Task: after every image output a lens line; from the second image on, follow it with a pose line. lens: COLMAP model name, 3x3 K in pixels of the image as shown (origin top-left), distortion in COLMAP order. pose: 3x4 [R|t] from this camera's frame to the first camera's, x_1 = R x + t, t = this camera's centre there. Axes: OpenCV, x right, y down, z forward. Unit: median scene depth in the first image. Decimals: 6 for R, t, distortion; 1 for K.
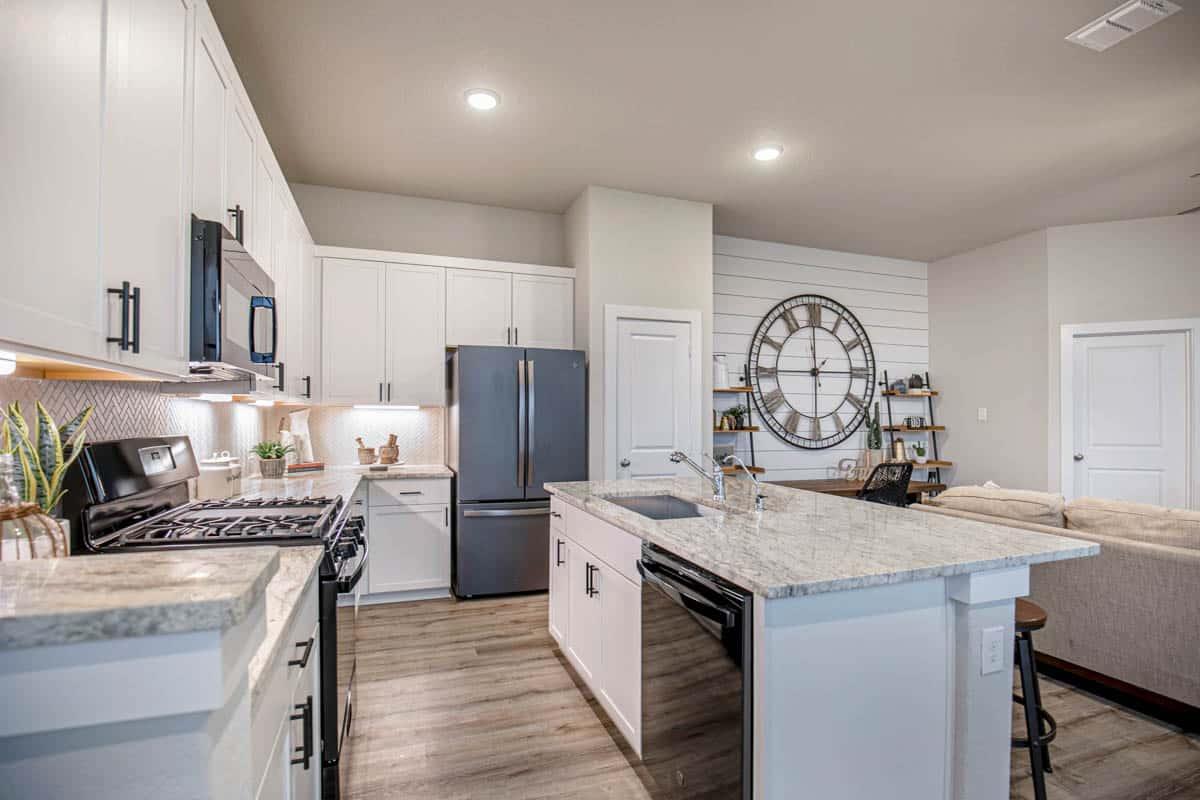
lens RADIAL K [[581.0, 0, 637.1], [0, 581.0, 422.0], [0, 0, 1]] dist [-0.023641, 0.000056]
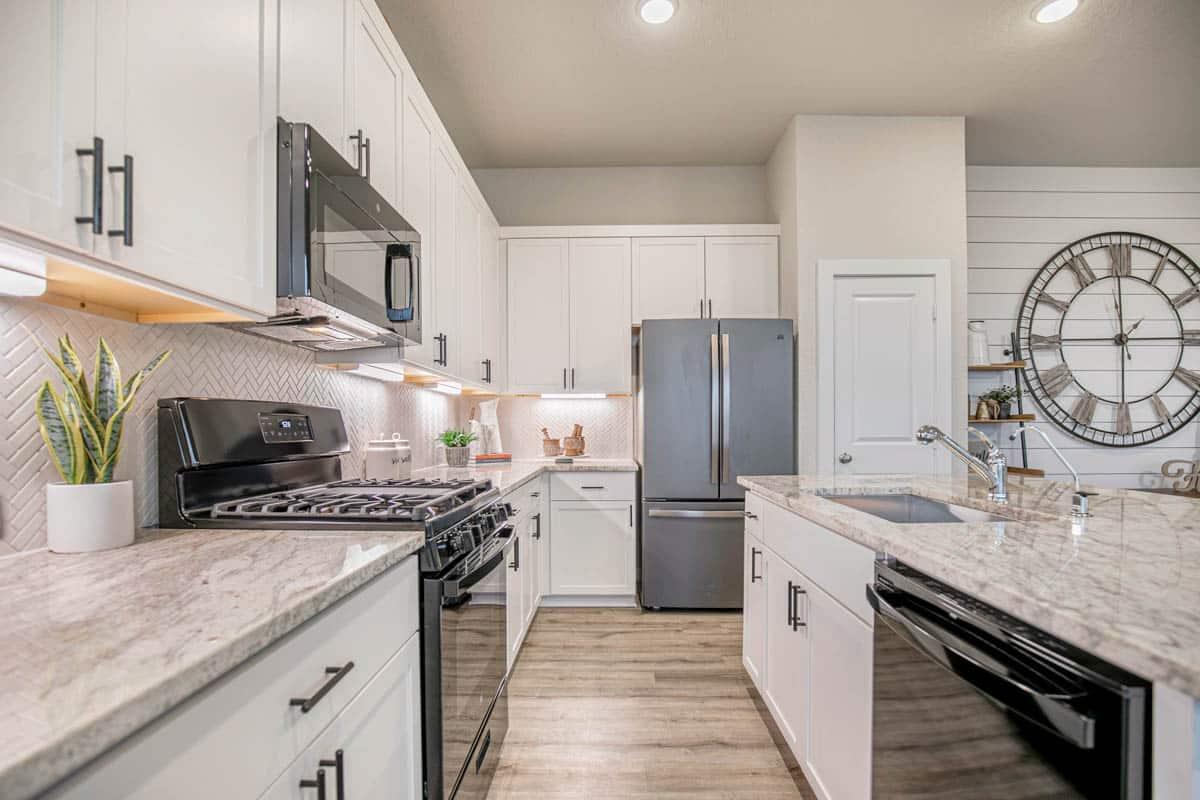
lens RADIAL K [[593.5, 0, 629.1], [0, 593.5, 440.1], [0, 0, 1]] dist [-0.044616, 0.013017]
pose [[0.932147, -0.001649, -0.362076, -0.004879], [0.007150, 0.999878, 0.013854, 0.037995], [0.362009, -0.015503, 0.932046, 0.168434]]
